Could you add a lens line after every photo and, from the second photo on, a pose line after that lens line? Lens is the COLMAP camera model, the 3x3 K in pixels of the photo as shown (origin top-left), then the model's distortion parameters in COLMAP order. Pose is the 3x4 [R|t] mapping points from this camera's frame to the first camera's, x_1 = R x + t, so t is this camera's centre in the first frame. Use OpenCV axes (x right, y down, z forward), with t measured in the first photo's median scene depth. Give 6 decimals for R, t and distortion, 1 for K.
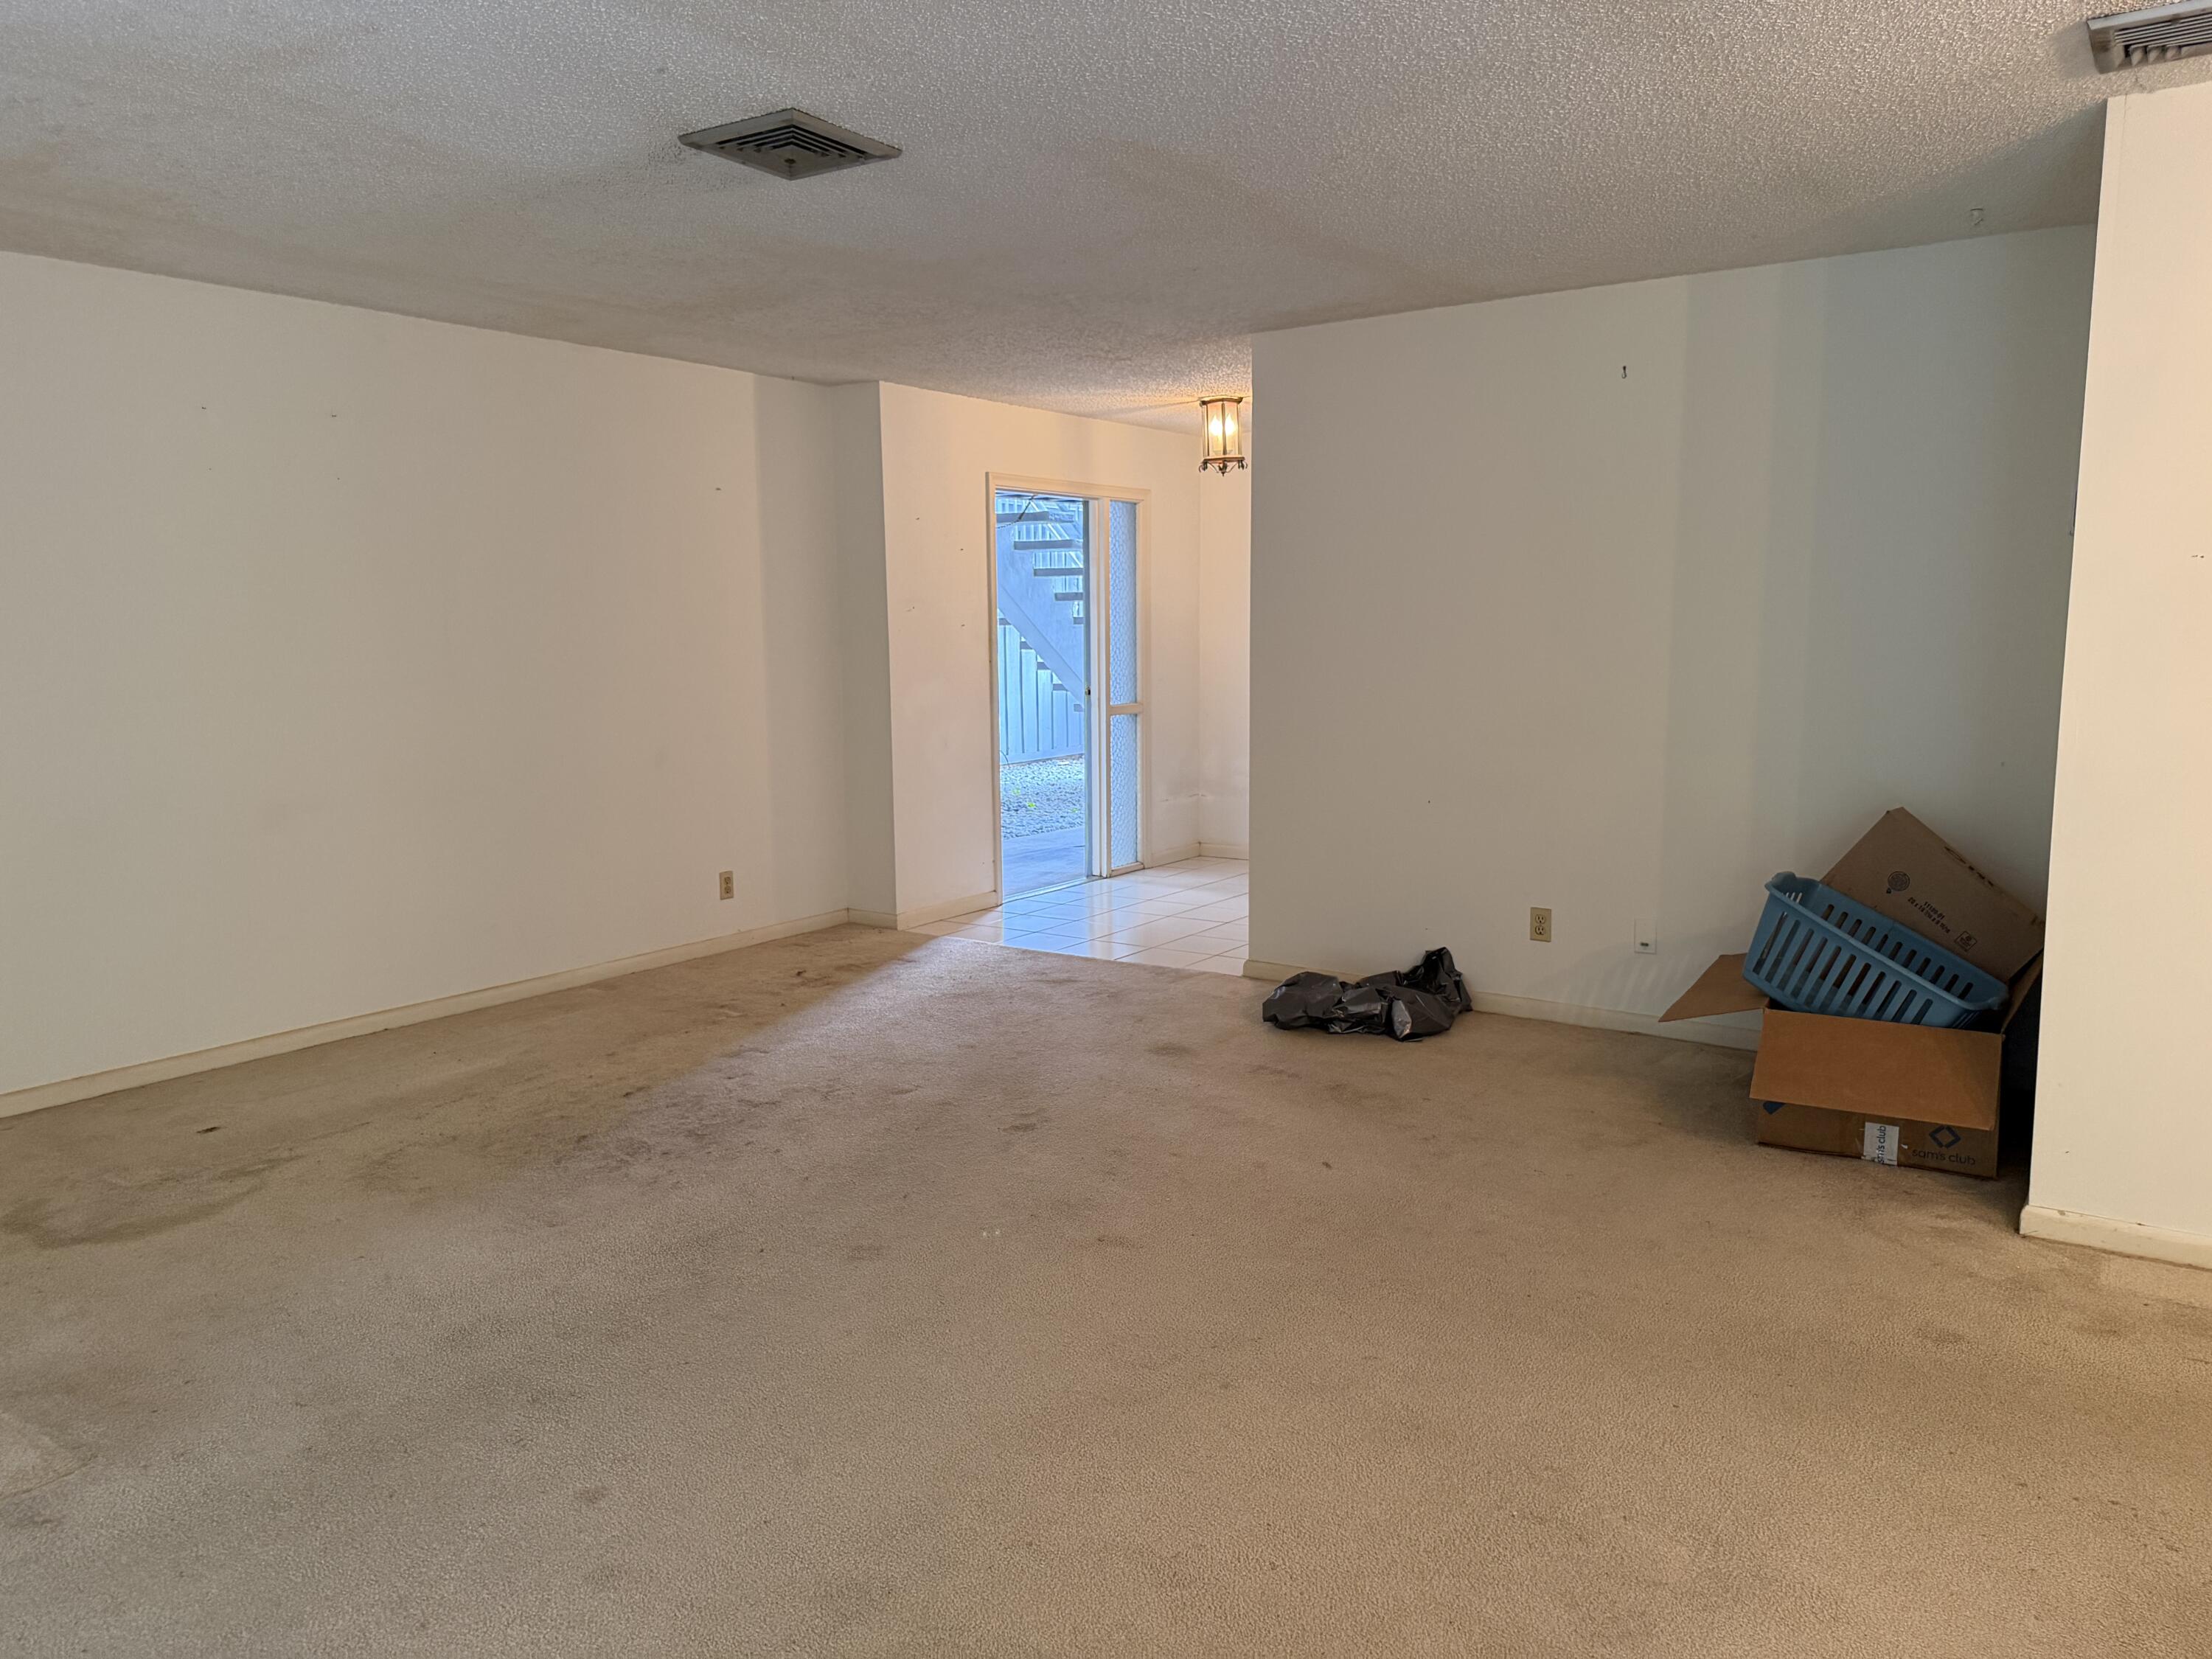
lens RADIAL K [[1537.9, 0, 1106.0], [0, 1537.9, 829.5], [0, 0, 1]] dist [0.116991, -0.190302]
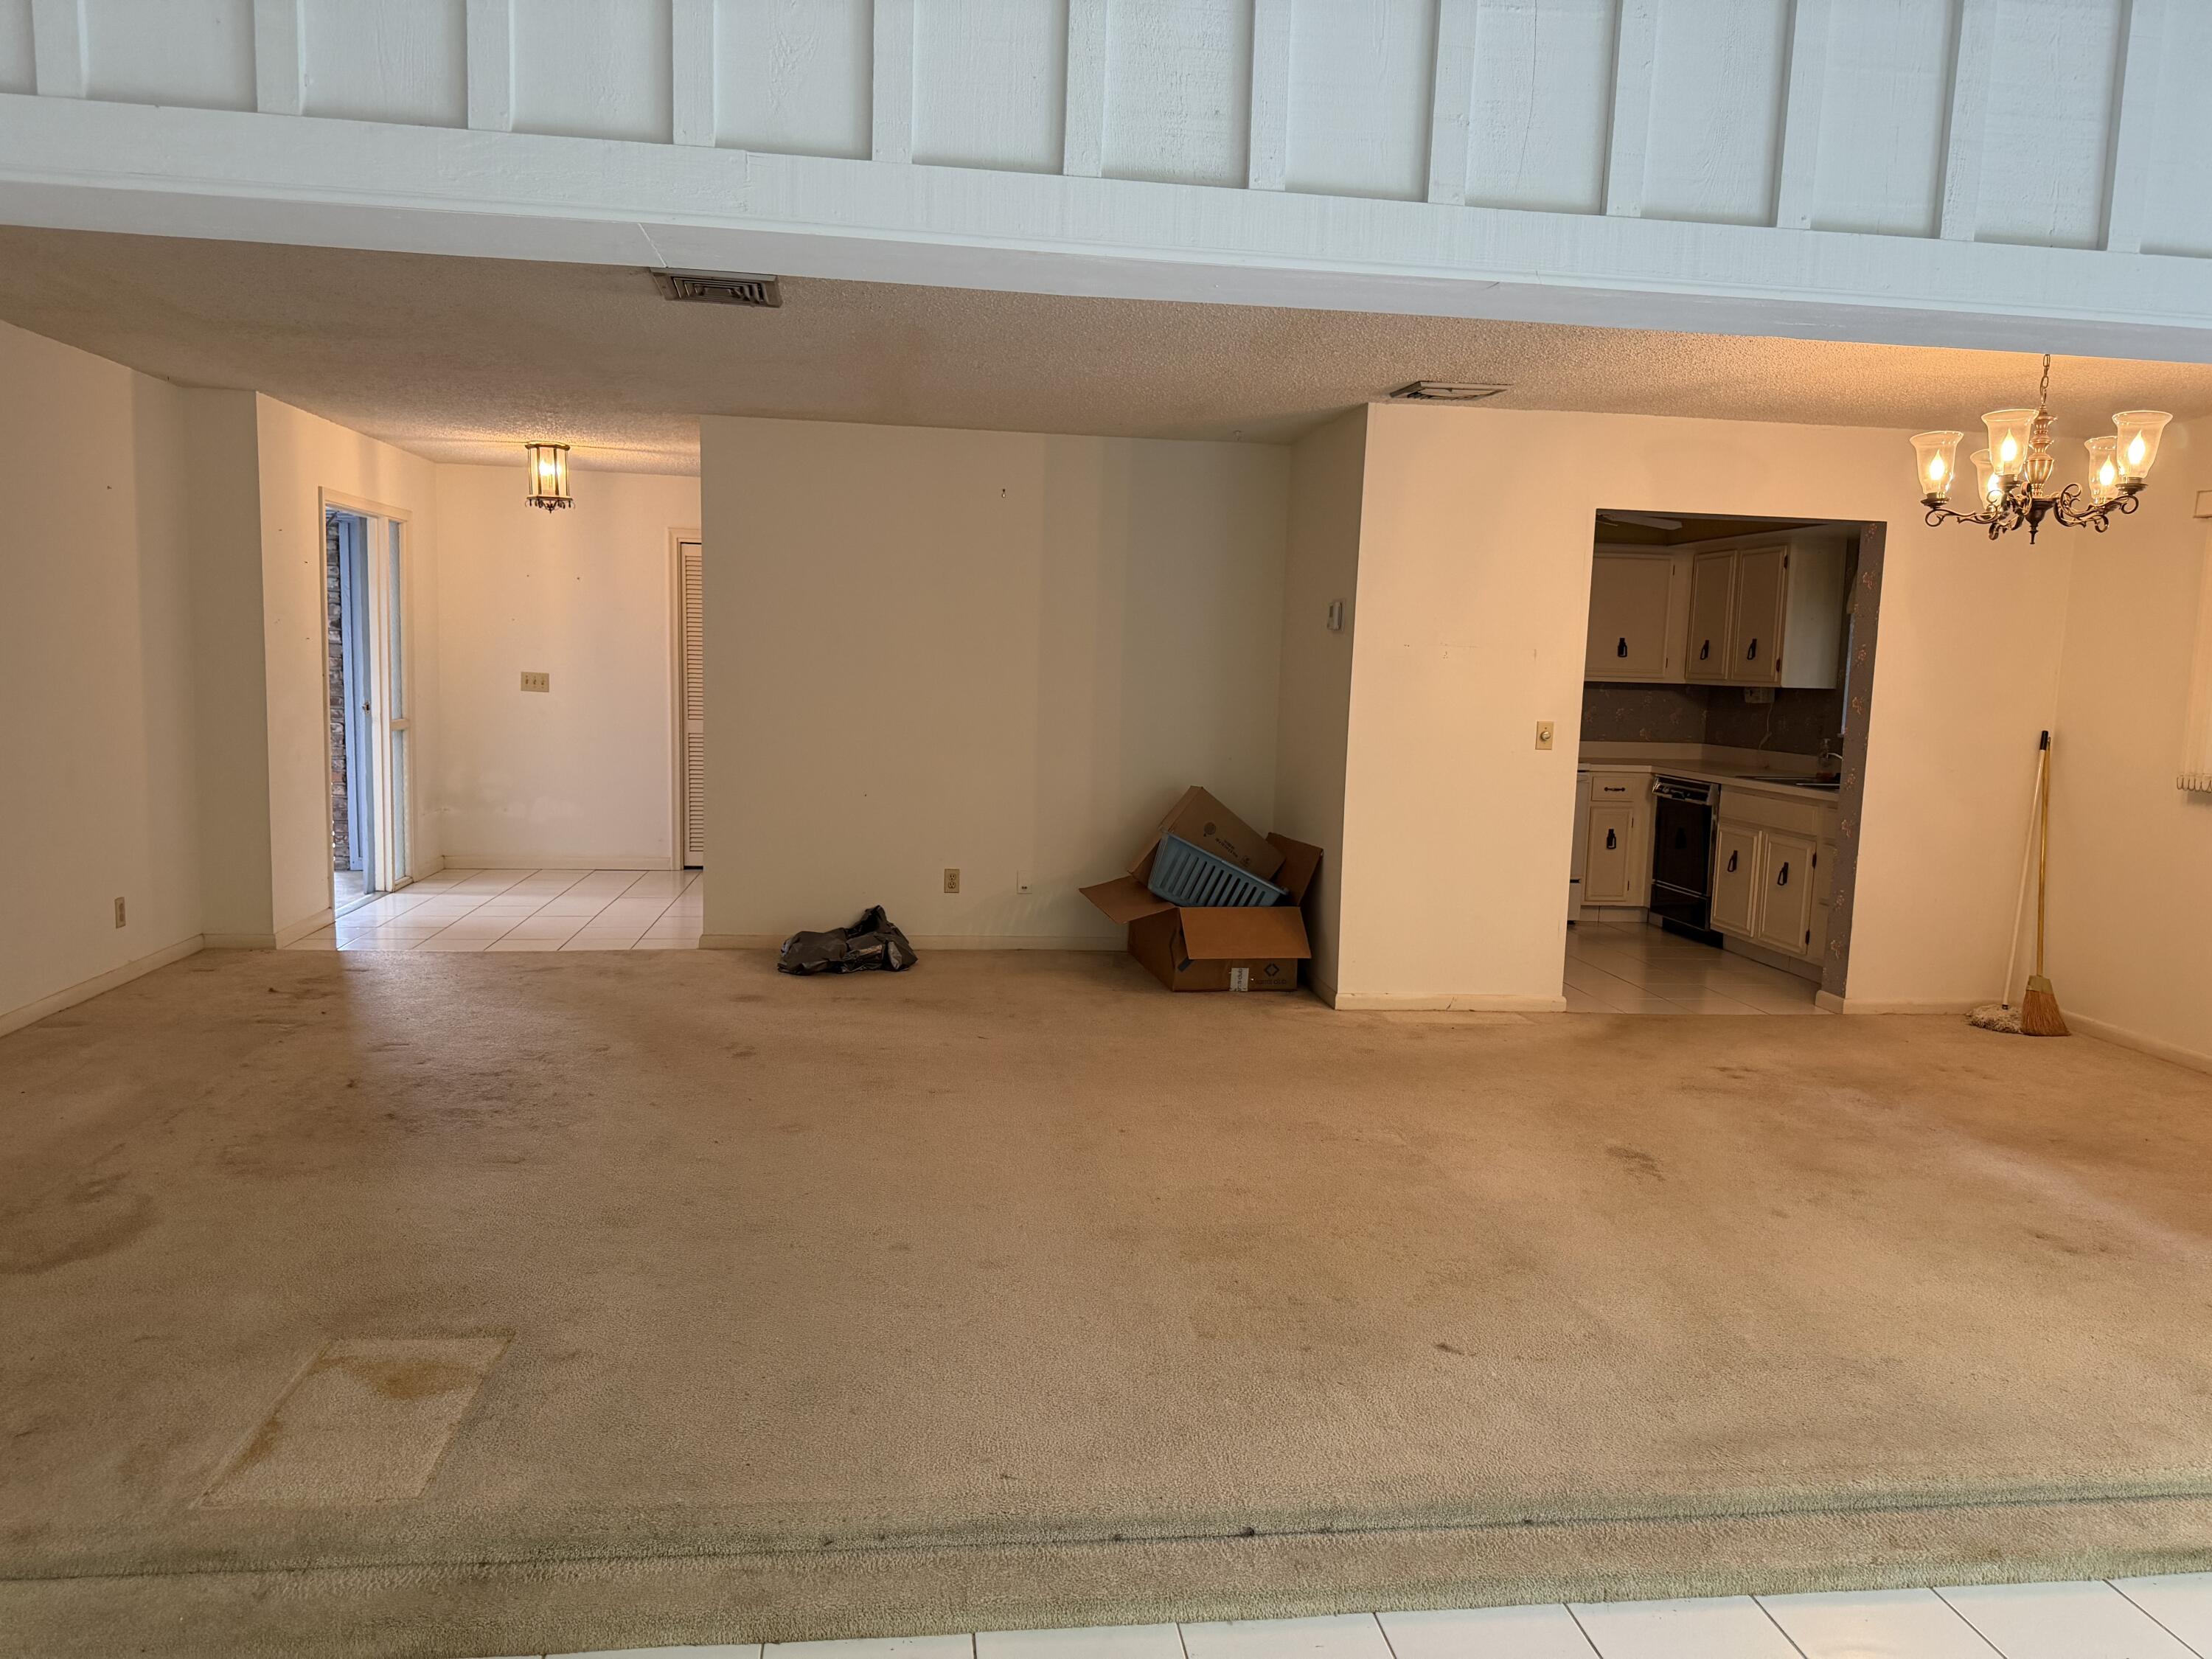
lens RADIAL K [[1558.8, 0, 1106.0], [0, 1558.8, 829.5], [0, 0, 1]] dist [0.052884, -0.055881]
pose [[0.734386, -0.041953, 0.677434, -0.587918], [0.052992, 0.998585, 0.004395, 0.017977], [-0.676660, 0.032671, 0.735571, -0.119092]]
